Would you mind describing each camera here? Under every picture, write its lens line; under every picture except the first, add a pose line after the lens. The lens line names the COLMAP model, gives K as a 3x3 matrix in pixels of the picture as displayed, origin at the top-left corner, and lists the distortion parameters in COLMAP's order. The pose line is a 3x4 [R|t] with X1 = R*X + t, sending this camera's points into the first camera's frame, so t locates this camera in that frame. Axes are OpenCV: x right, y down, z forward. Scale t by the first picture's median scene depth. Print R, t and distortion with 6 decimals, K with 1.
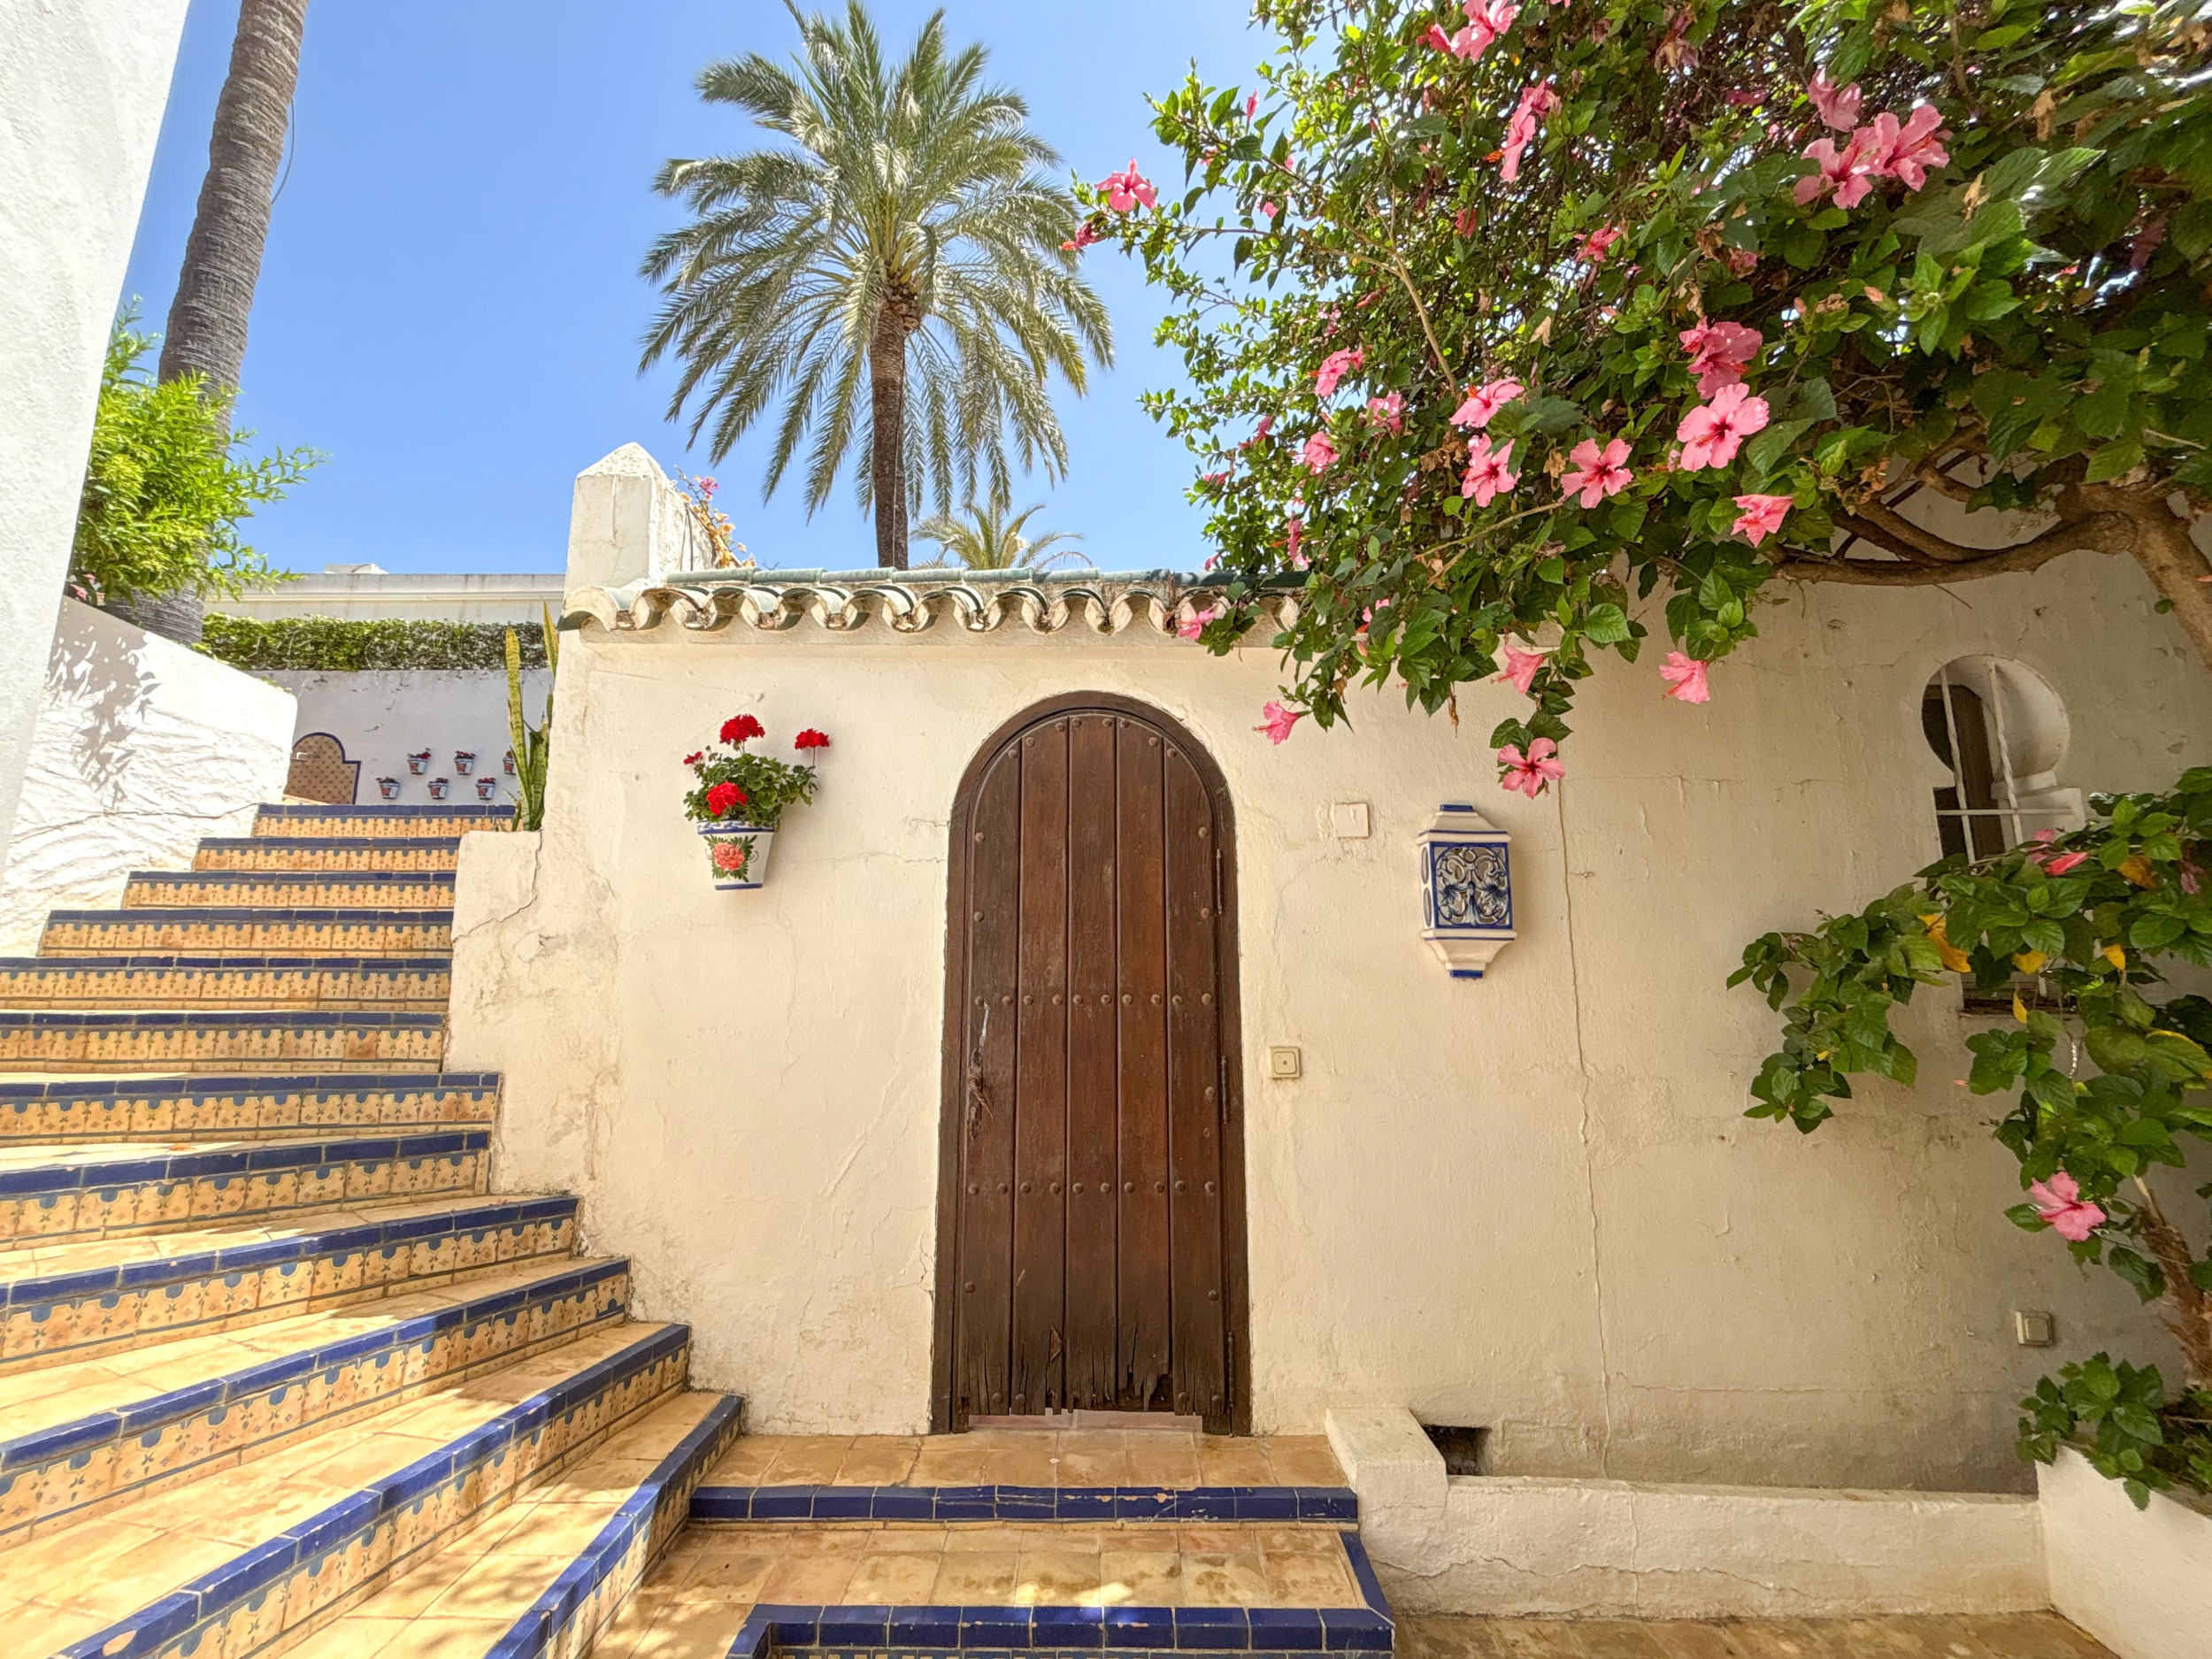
lens RADIAL K [[911.8, 0, 1106.0], [0, 911.8, 829.5], [0, 0, 1]] dist [-0.009460, 0.004582]
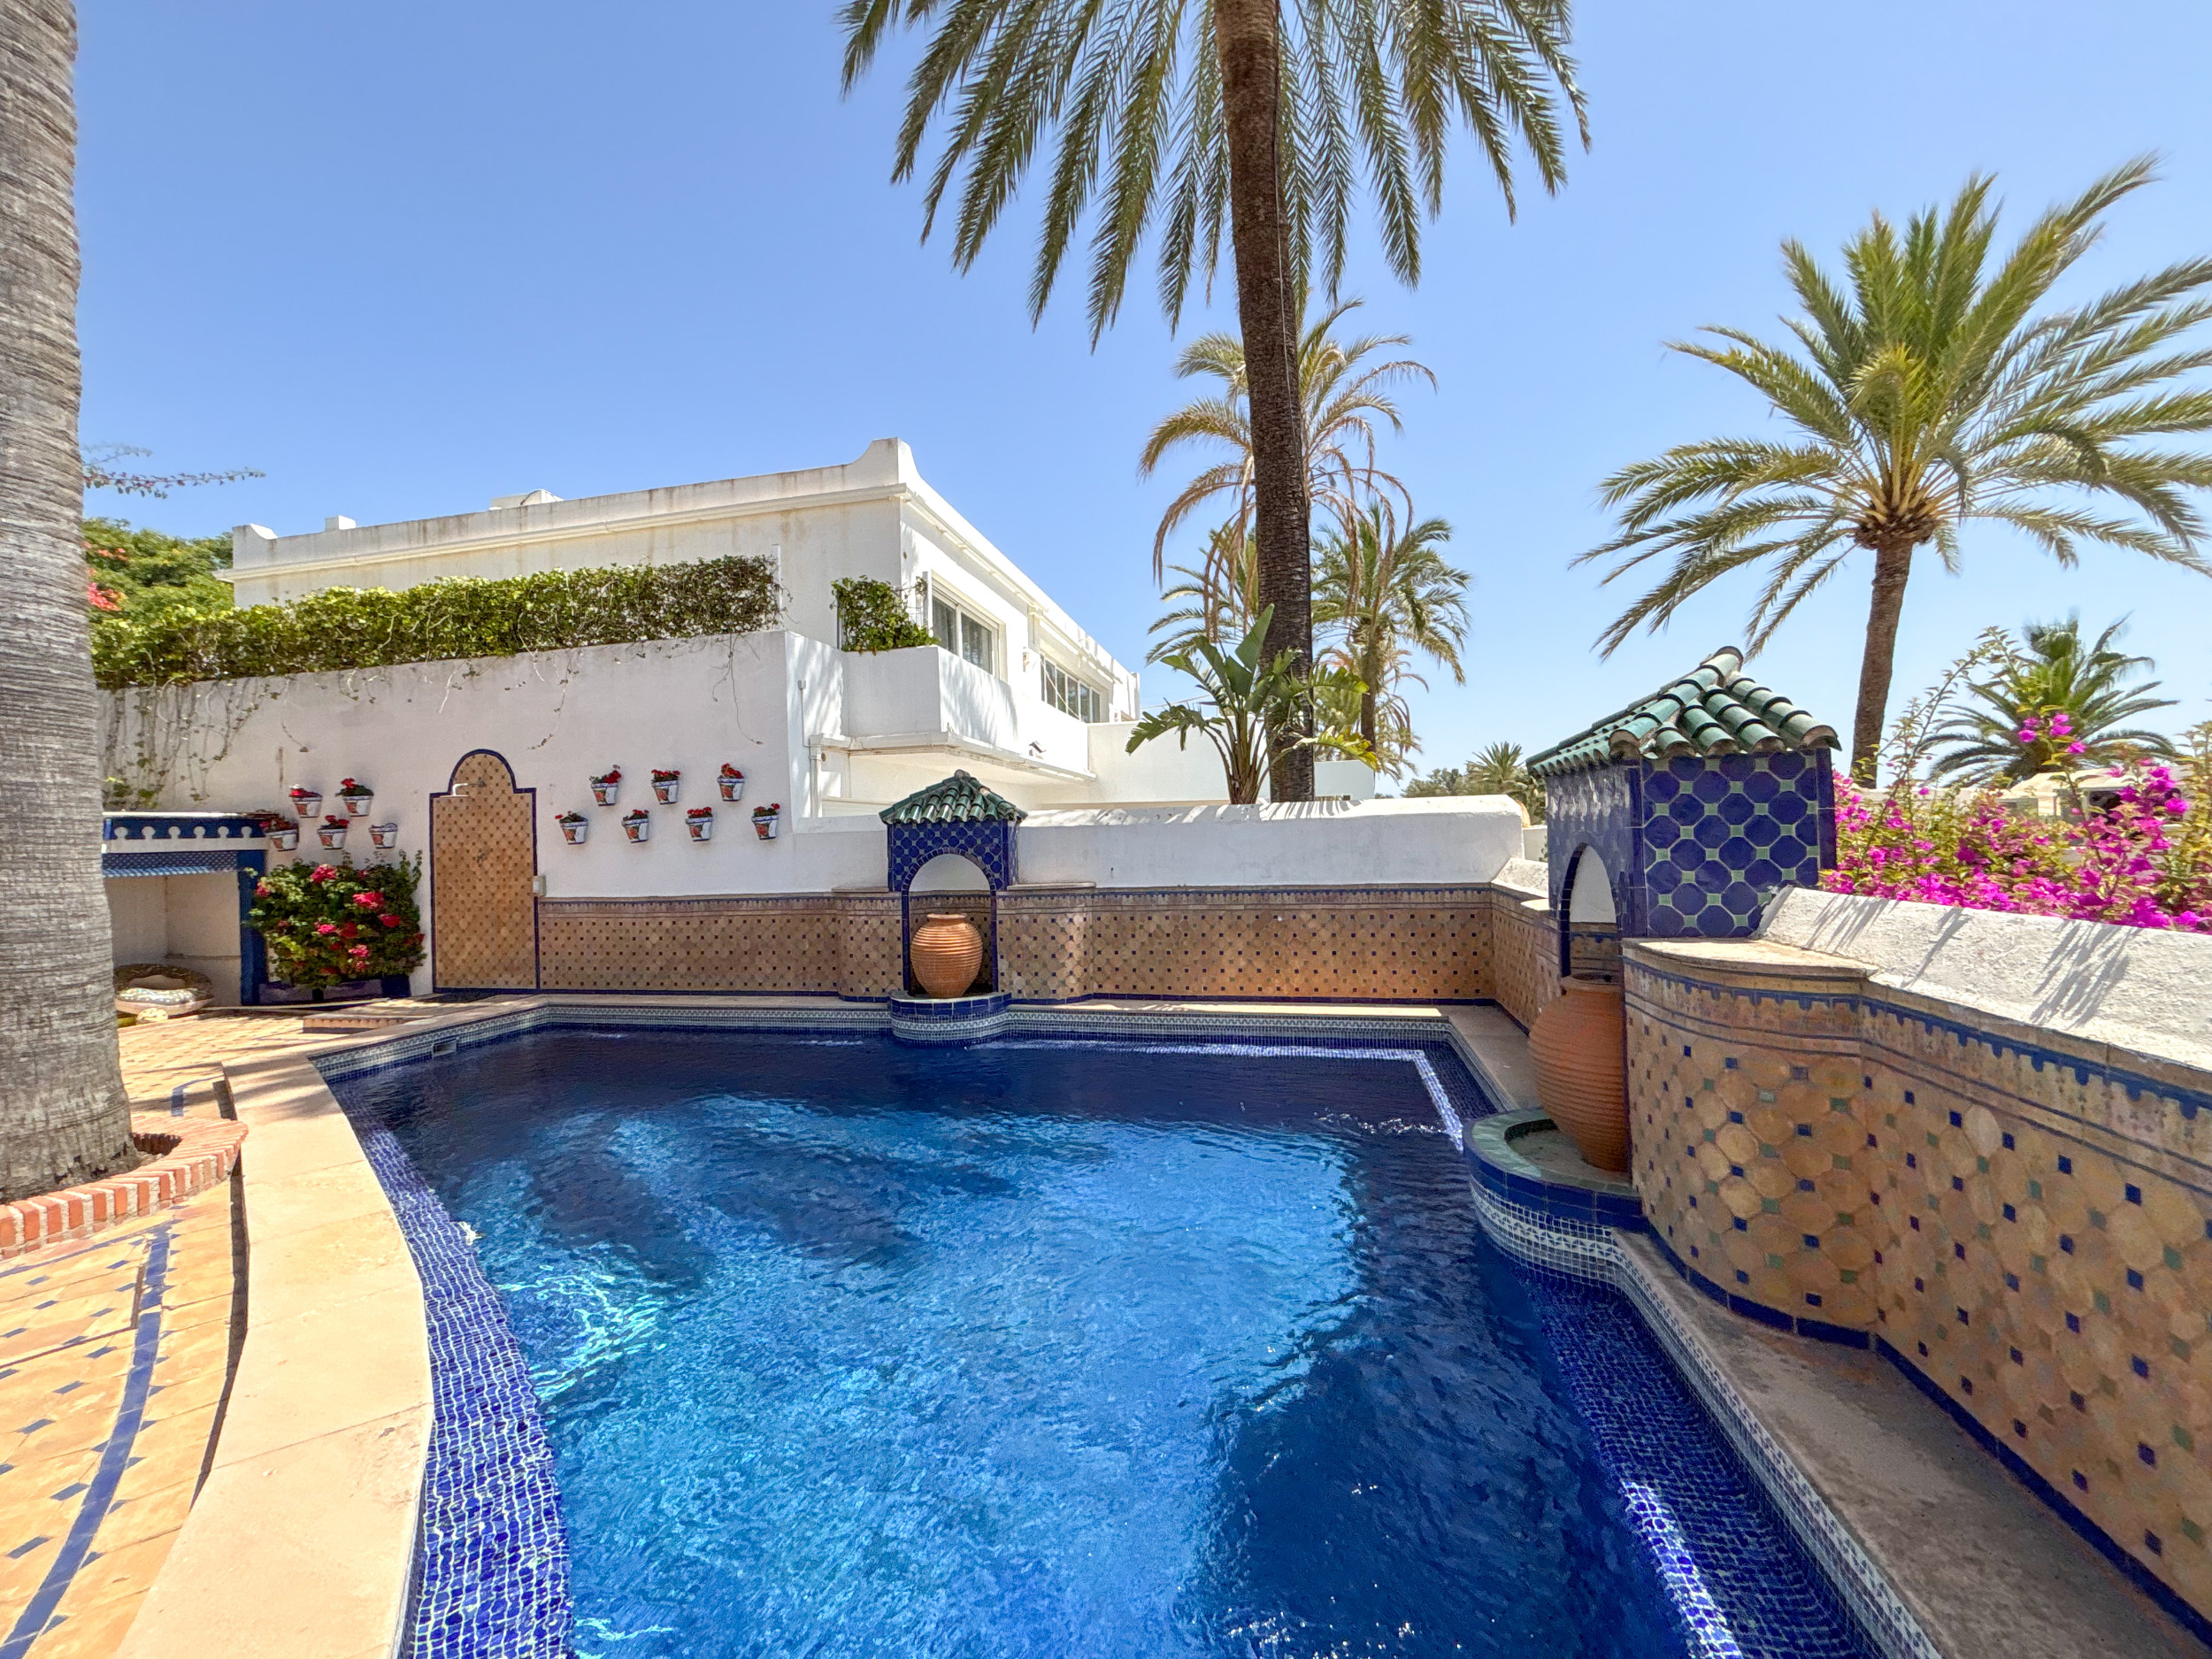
lens RADIAL K [[881.5, 0, 1106.0], [0, 881.5, 829.5], [0, 0, 1]] dist [-0.007421, 0.000170]
pose [[0.976240, -0.031382, -0.214410, -1.088364], [0.063717, 0.987288, 0.145610, -0.486684], [0.207115, -0.155812, 0.965829, 1.872196]]
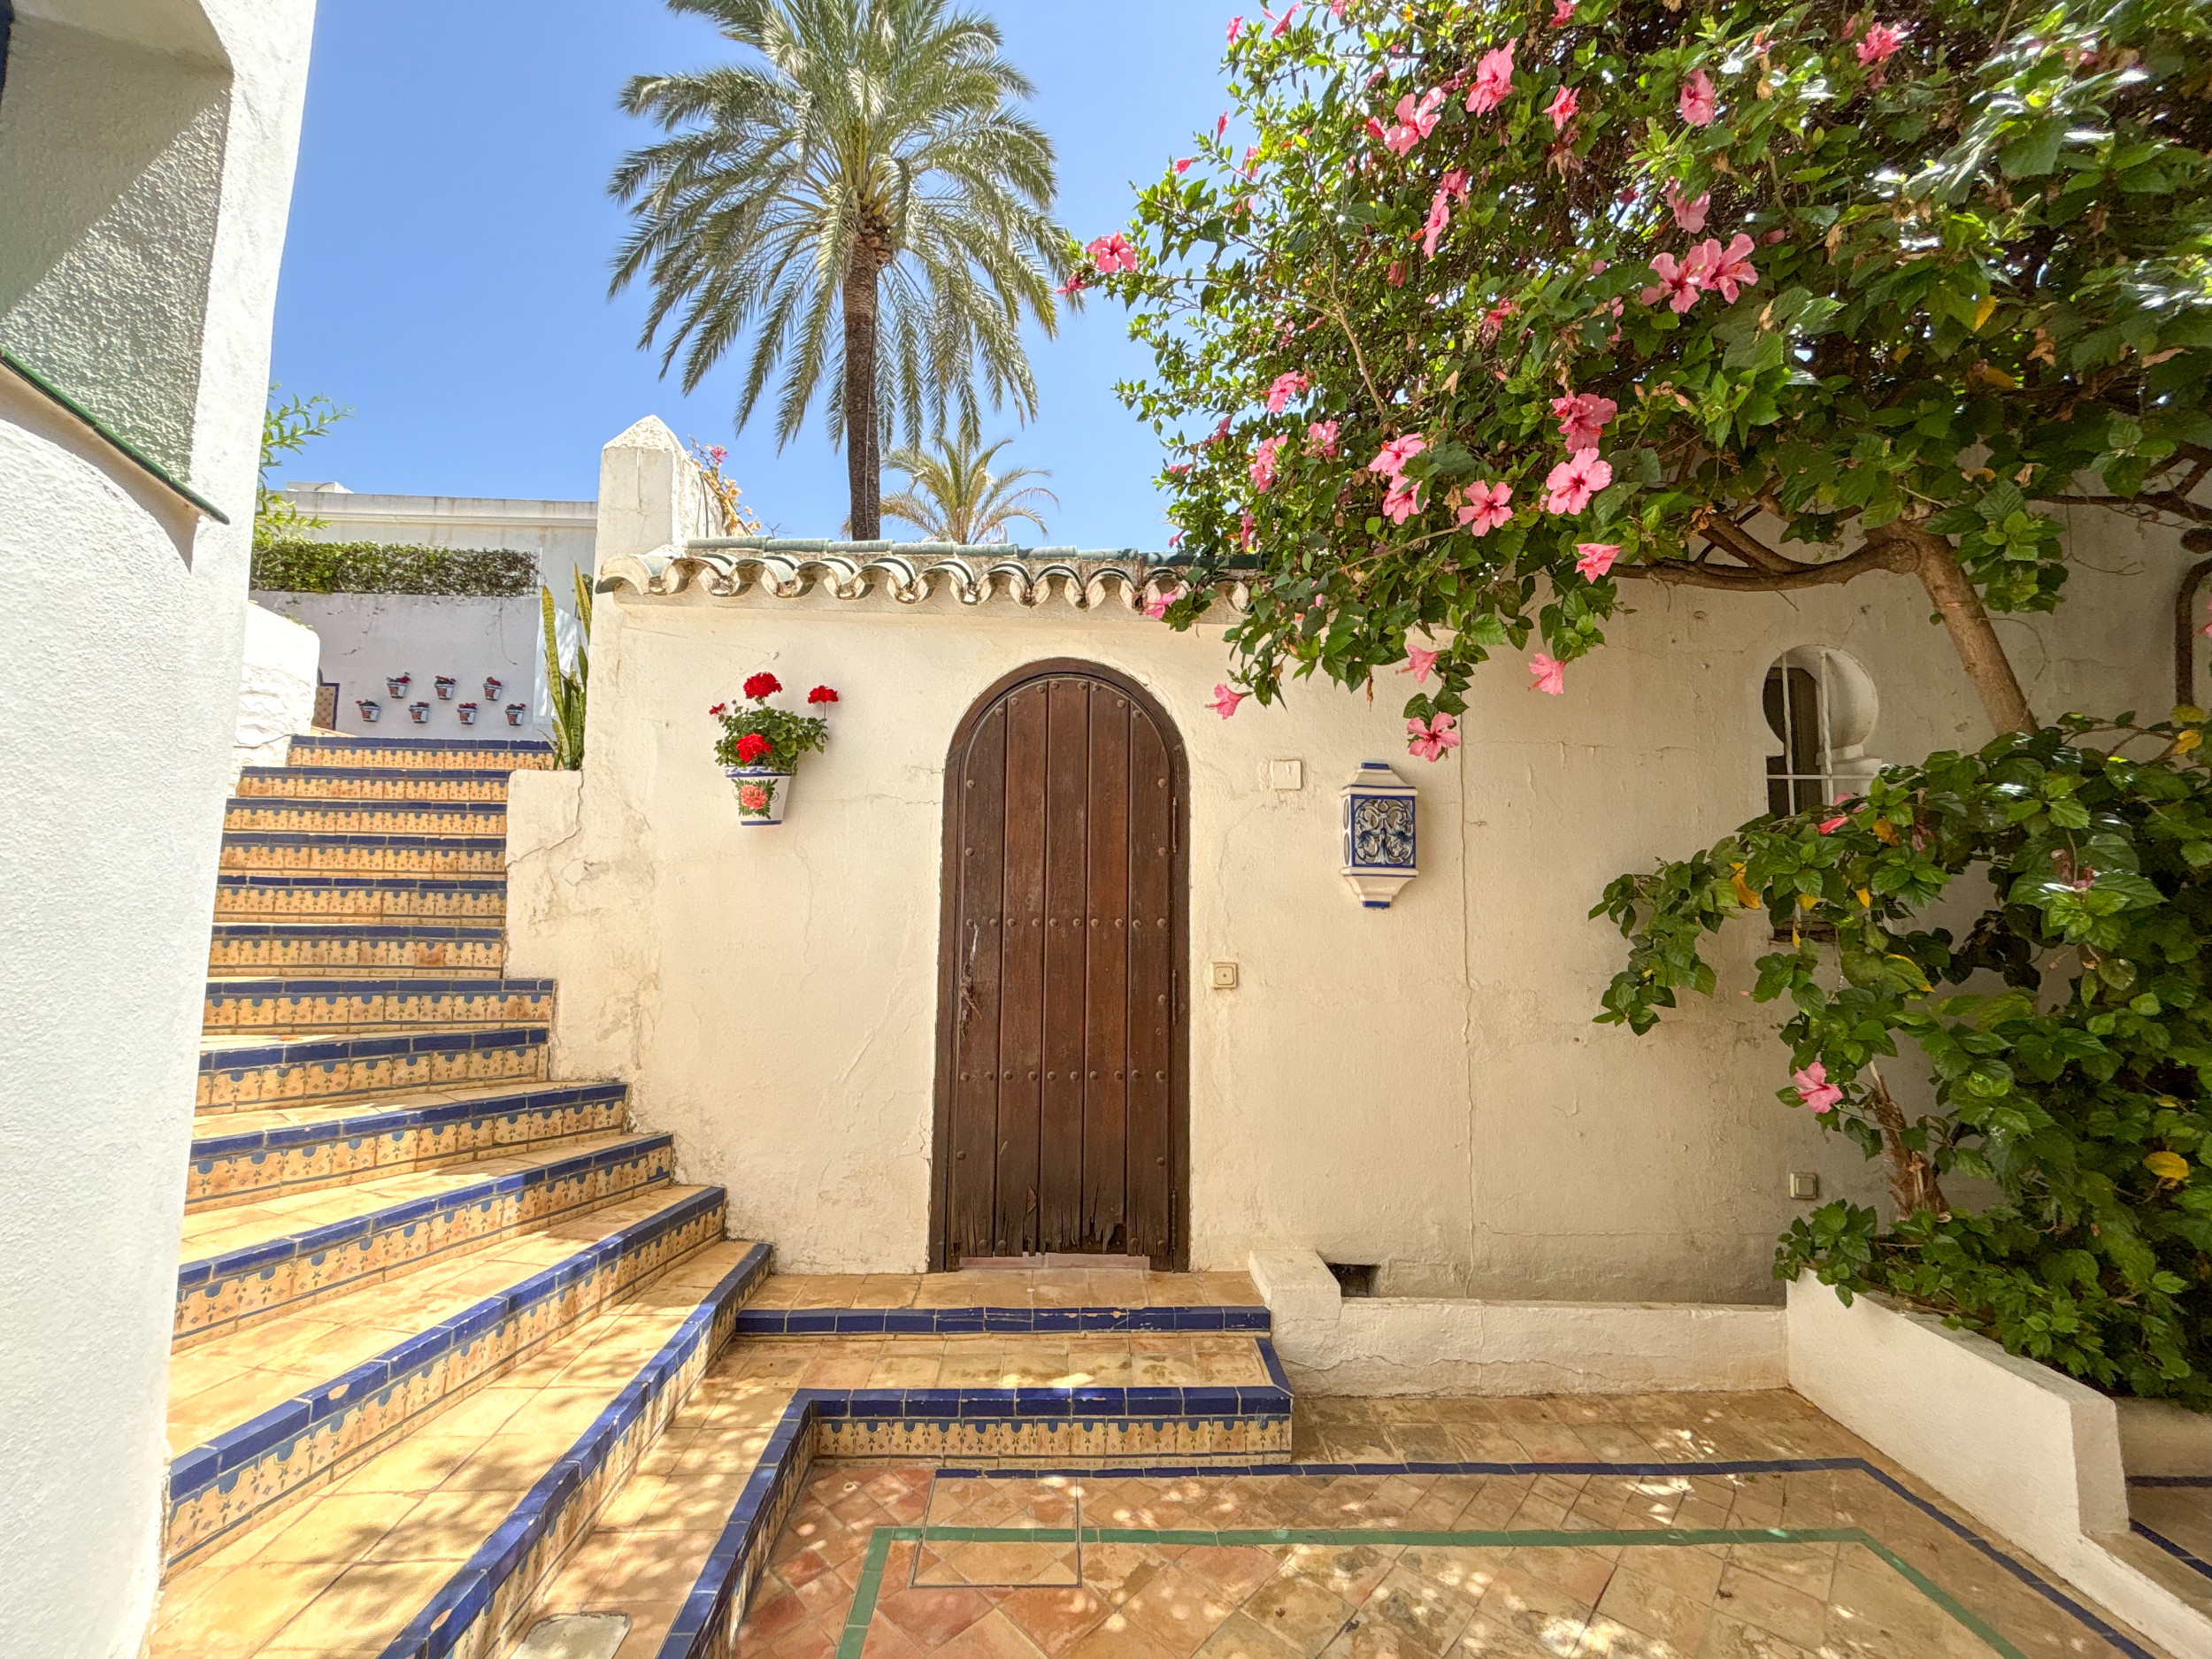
lens RADIAL K [[881.5, 0, 1106.0], [0, 881.5, 829.5], [0, 0, 1]] dist [-0.007421, 0.000170]
pose [[0.998785, 0.015732, 0.046699, -0.018241], [-0.019358, 0.996746, 0.078244, -0.025149], [-0.045317, -0.079053, 0.995840, -0.138865]]
